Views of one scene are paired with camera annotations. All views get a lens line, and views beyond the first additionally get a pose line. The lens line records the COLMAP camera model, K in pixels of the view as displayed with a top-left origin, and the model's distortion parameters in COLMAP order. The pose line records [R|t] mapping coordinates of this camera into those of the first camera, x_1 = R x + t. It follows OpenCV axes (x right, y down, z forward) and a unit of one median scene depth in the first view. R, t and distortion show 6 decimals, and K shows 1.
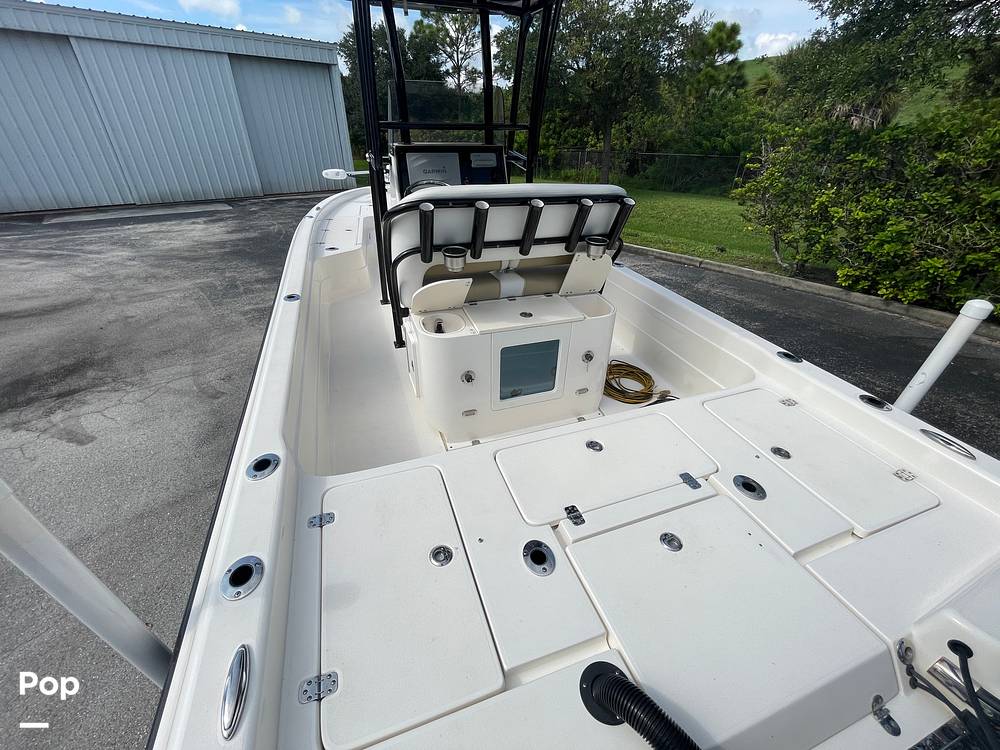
lens RADIAL K [[406.1, 0, 499.9], [0, 406.1, 373.0], [0, 0, 1]] dist [-0.001470, 0.000034]
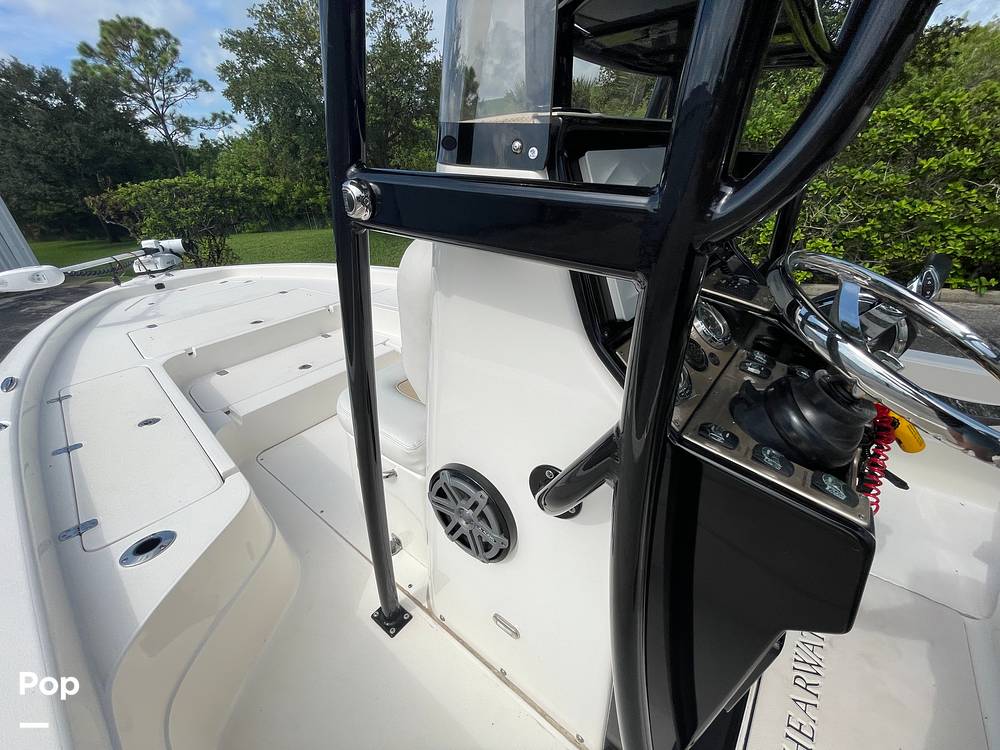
lens RADIAL K [[406.1, 0, 499.9], [0, 406.1, 373.0], [0, 0, 1]] dist [-0.001470, 0.000034]
pose [[0.849876, -0.301397, 0.432285, -0.062975], [0.336059, 0.941832, -0.004033, -0.072050], [-0.405925, 0.148701, 0.901728, 0.136025]]
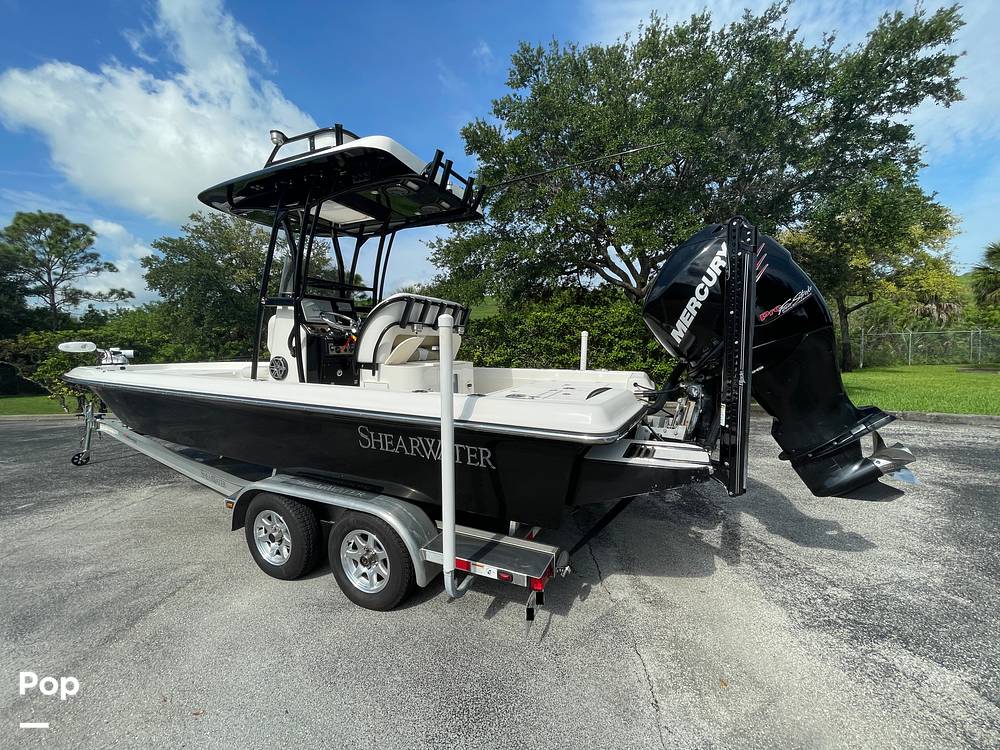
lens RADIAL K [[406.1, 0, 499.9], [0, 406.1, 373.0], [0, 0, 1]] dist [-0.001470, 0.000034]
pose [[0.700473, -0.076759, 0.709539, -0.125366], [0.396389, 0.868593, -0.297358, 0.064966], [-0.593476, 0.489544, 0.638853, -0.035460]]
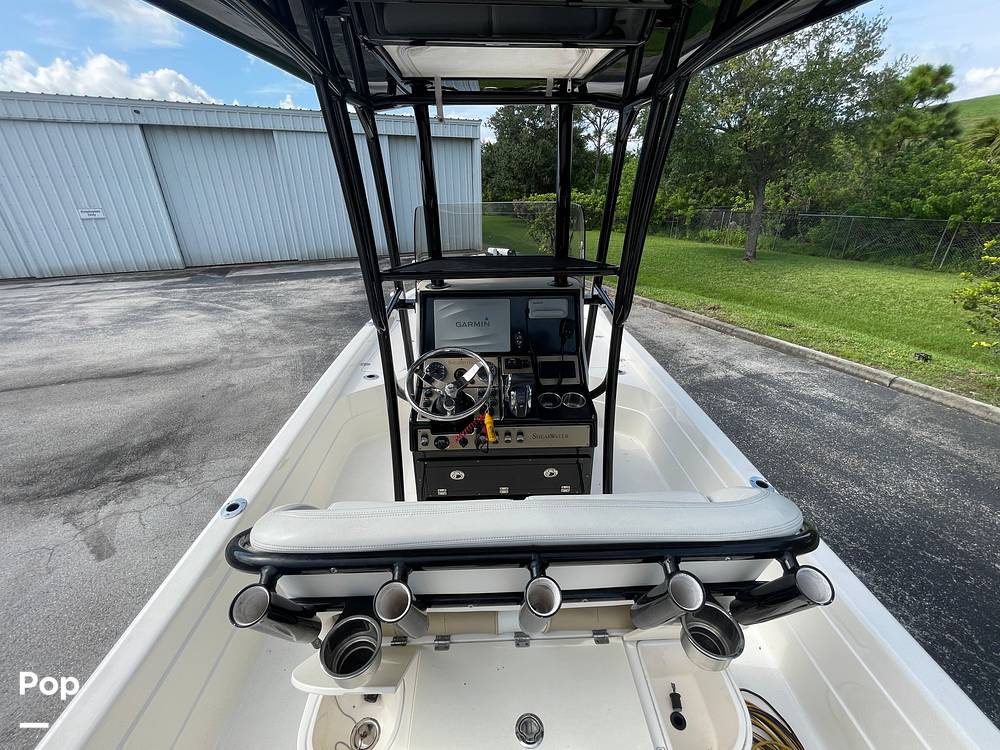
lens RADIAL K [[406.1, 0, 499.9], [0, 406.1, 373.0], [0, 0, 1]] dist [-0.001470, 0.000034]
pose [[0.954680, 0.108276, -0.277239, 0.013712], [-0.137184, 0.986715, -0.087033, -0.059459], [0.264132, 0.121122, 0.956851, 0.059510]]
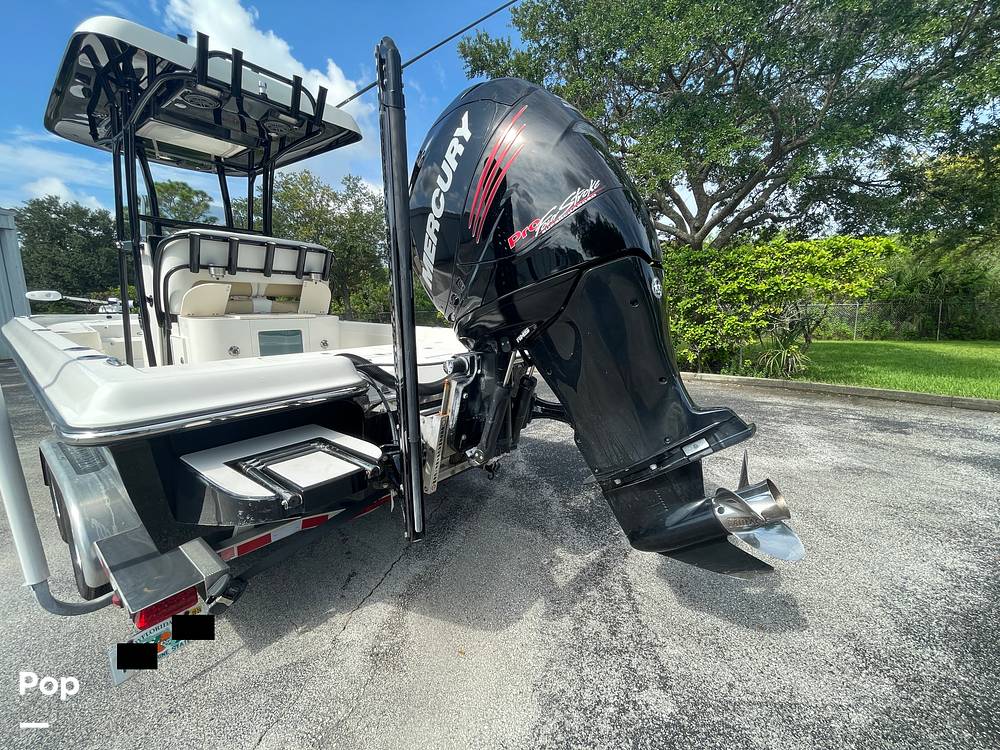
lens RADIAL K [[408.5, 0, 499.0], [0, 408.5, 372.9], [0, 0, 1]] dist [-0.002037, -0.000239]
pose [[0.844039, -0.105794, 0.525743, -0.006326], [0.293458, 0.911662, -0.287673, 0.088890], [-0.448865, 0.397091, 0.800524, -0.062715]]
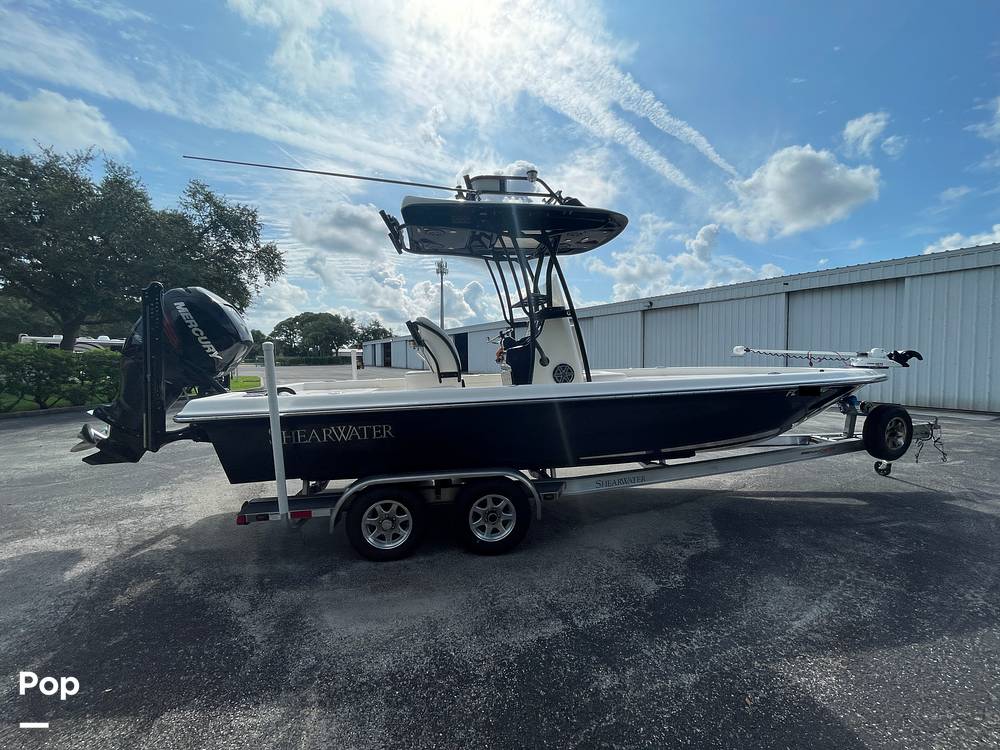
lens RADIAL K [[406.1, 0, 499.9], [0, 406.1, 373.0], [0, 0, 1]] dist [-0.001470, 0.000034]
pose [[-0.198222, 0.021091, -0.979930, 0.259878], [-0.501632, 0.856730, 0.119911, -0.077061], [0.842065, 0.515334, -0.159243, 0.209547]]
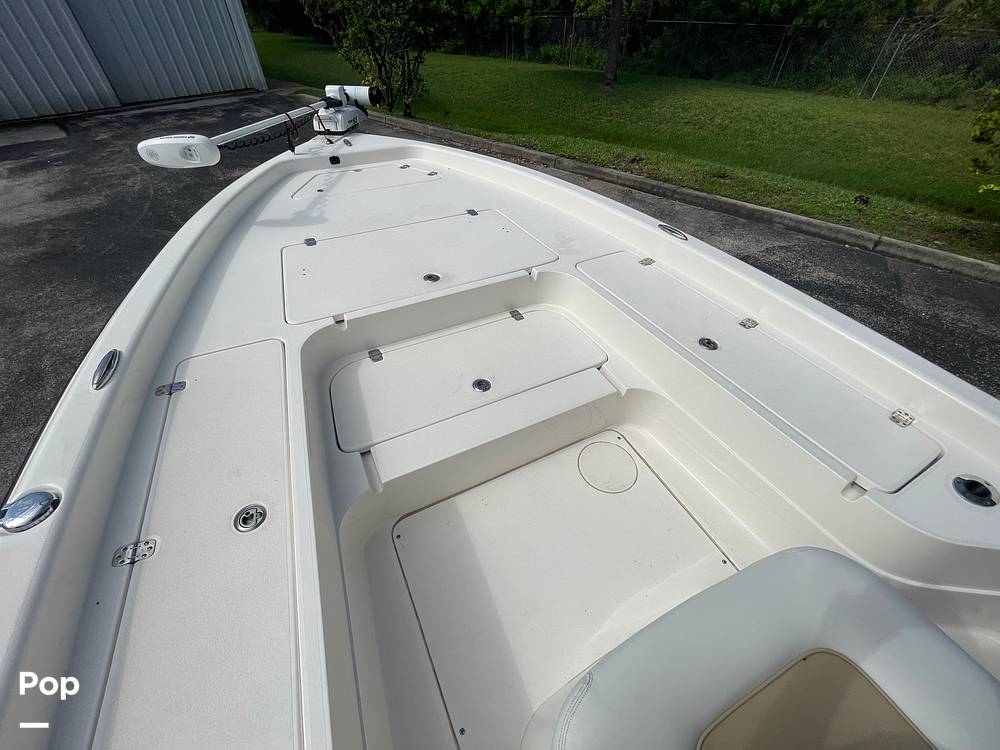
lens RADIAL K [[406.1, 0, 499.9], [0, 406.1, 373.0], [0, 0, 1]] dist [-0.001470, 0.000034]
pose [[0.992984, -0.083965, 0.083265, -0.062331], [0.063366, 0.972336, 0.224827, -0.118824], [-0.099840, -0.217973, 0.970835, 0.197986]]
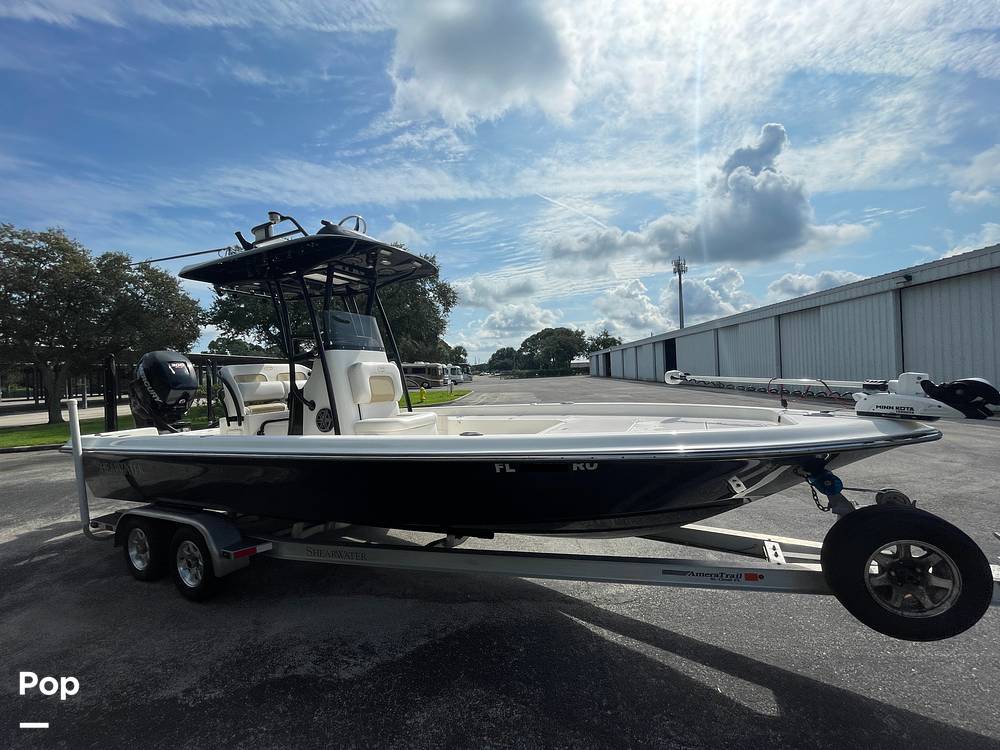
lens RADIAL K [[406.1, 0, 499.9], [0, 406.1, 373.0], [0, 0, 1]] dist [-0.001470, 0.000034]
pose [[-0.712654, 0.016826, -0.701314, 0.092477], [-0.331990, 0.872587, 0.358294, -0.205593], [0.617986, 0.488169, -0.616267, 0.394536]]
